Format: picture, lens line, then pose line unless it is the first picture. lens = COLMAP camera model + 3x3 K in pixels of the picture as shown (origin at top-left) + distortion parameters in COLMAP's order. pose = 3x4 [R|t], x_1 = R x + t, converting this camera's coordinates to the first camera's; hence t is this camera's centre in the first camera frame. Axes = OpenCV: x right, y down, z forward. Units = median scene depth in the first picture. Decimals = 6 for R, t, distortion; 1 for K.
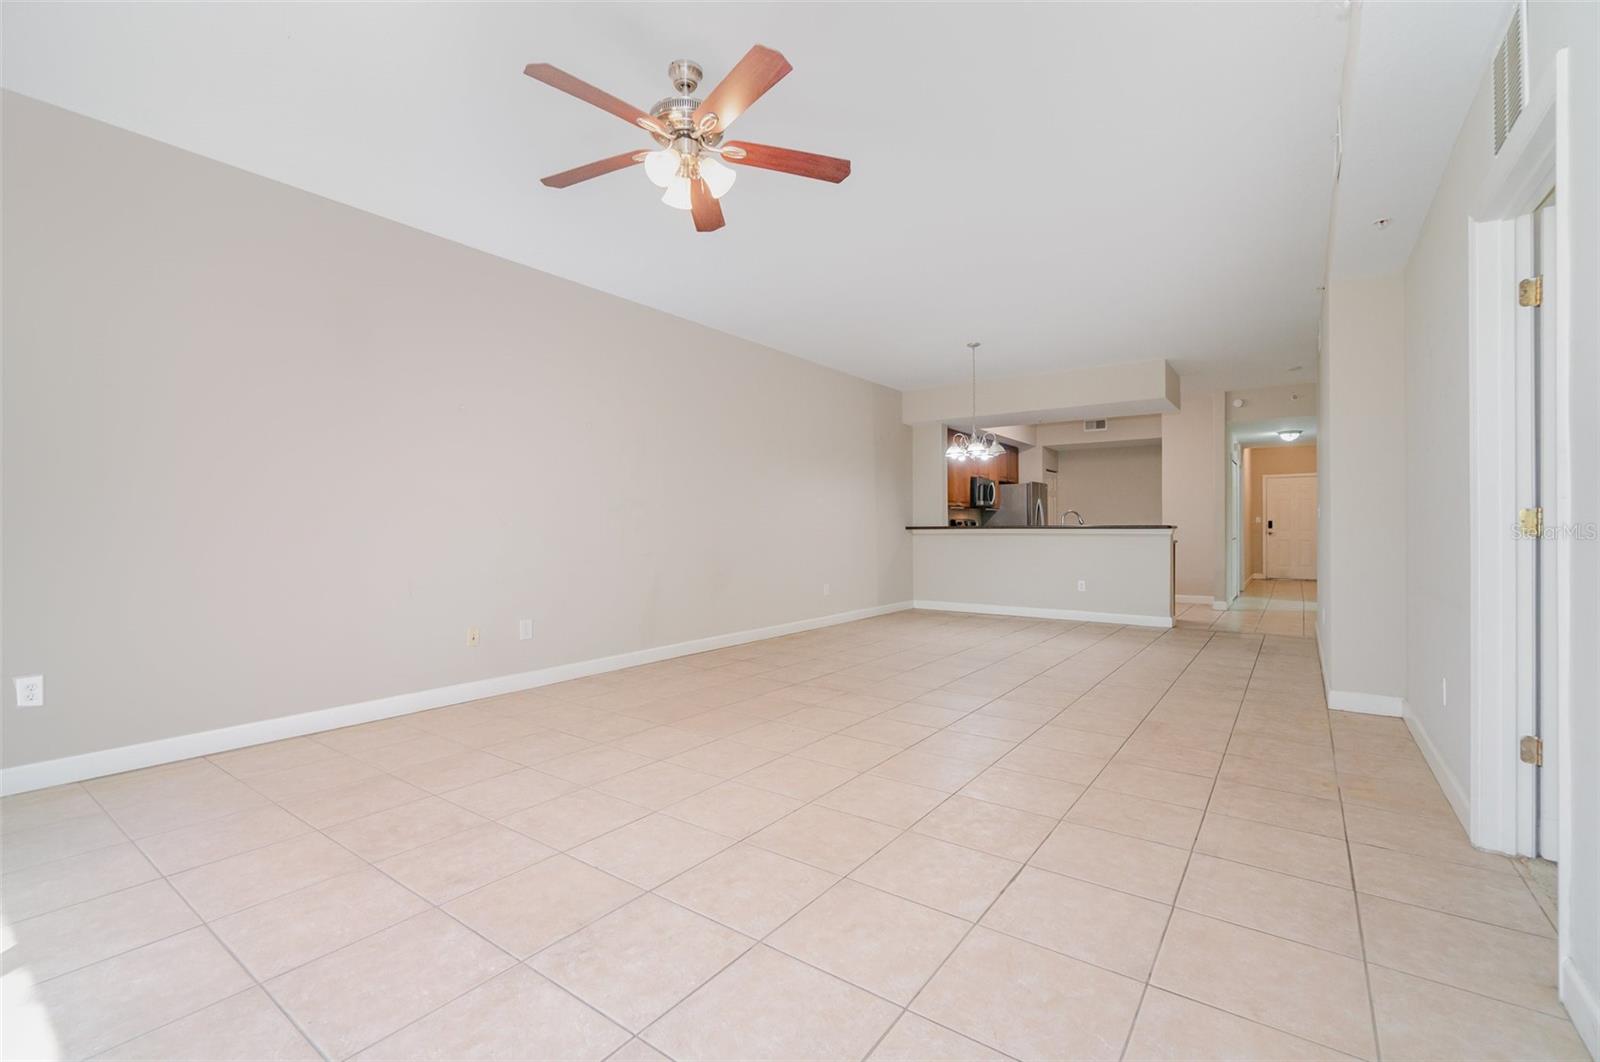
lens RADIAL K [[701.6, 0, 782.1], [0, 701.6, 528.3], [0, 0, 1]] dist [-0.002119, -0.000242]
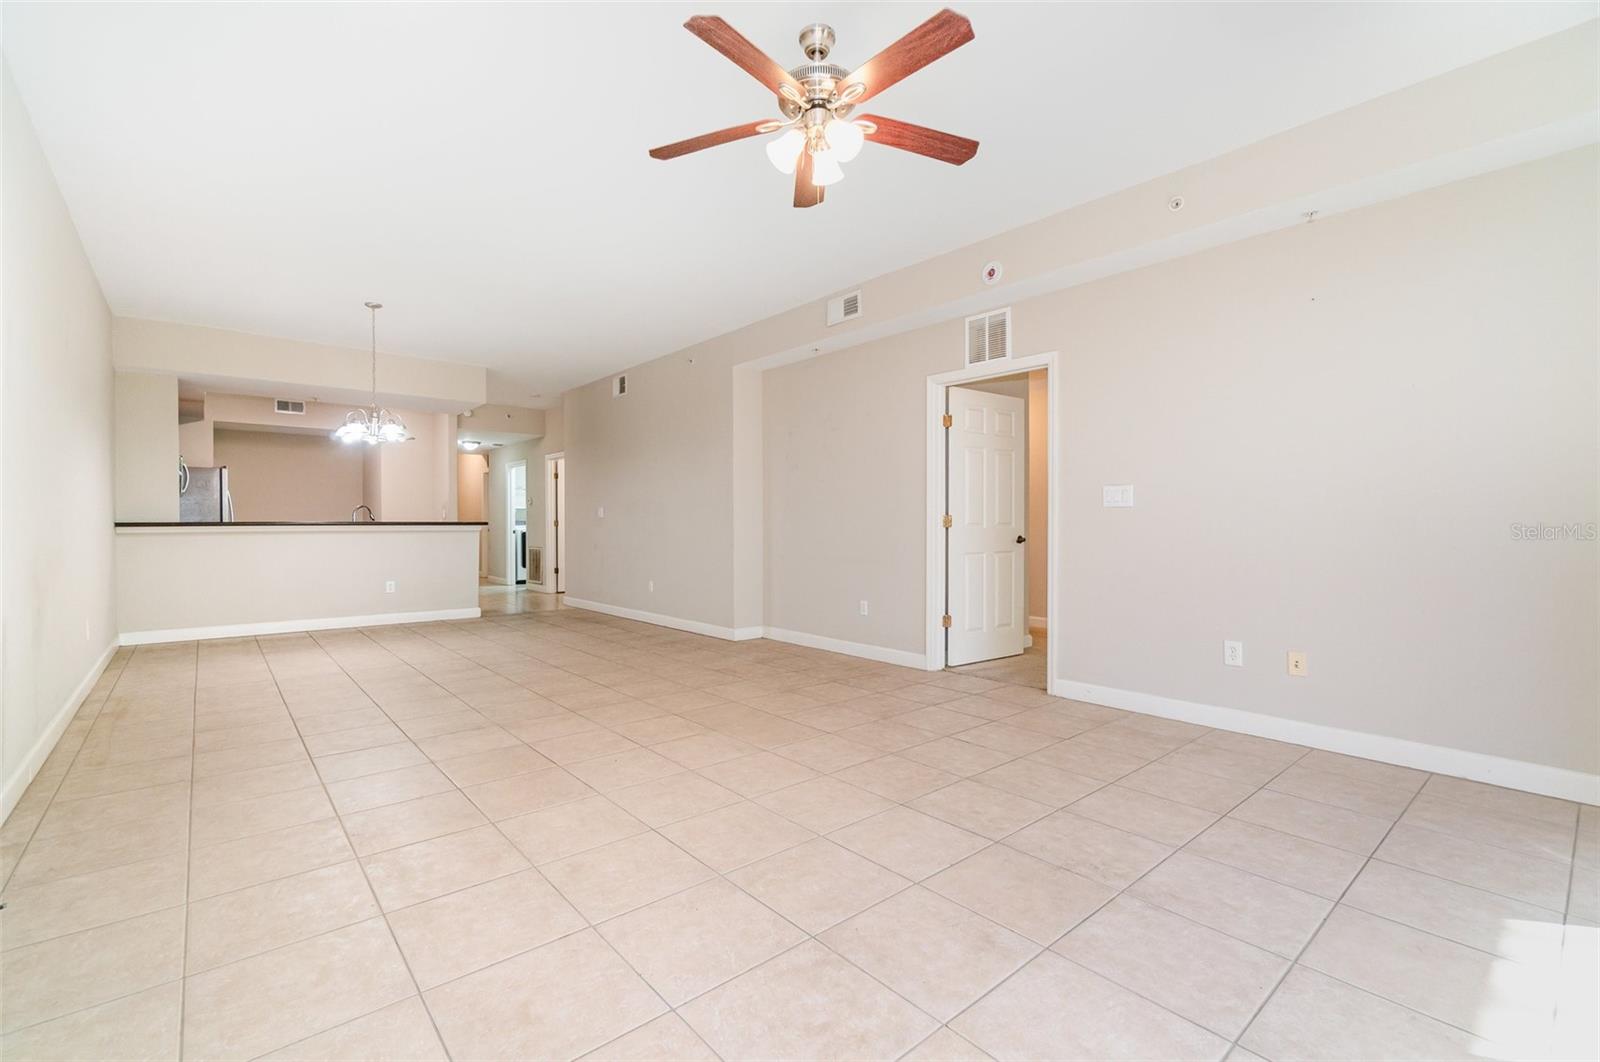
lens RADIAL K [[701.6, 0, 782.1], [0, 701.6, 528.3], [0, 0, 1]] dist [-0.002119, -0.000242]
pose [[0.225120, -0.006484, 0.974310, -0.995770], [0.001867, 0.999979, 0.006224, -0.000706], [-0.974329, 0.000418, 0.225127, 0.781928]]
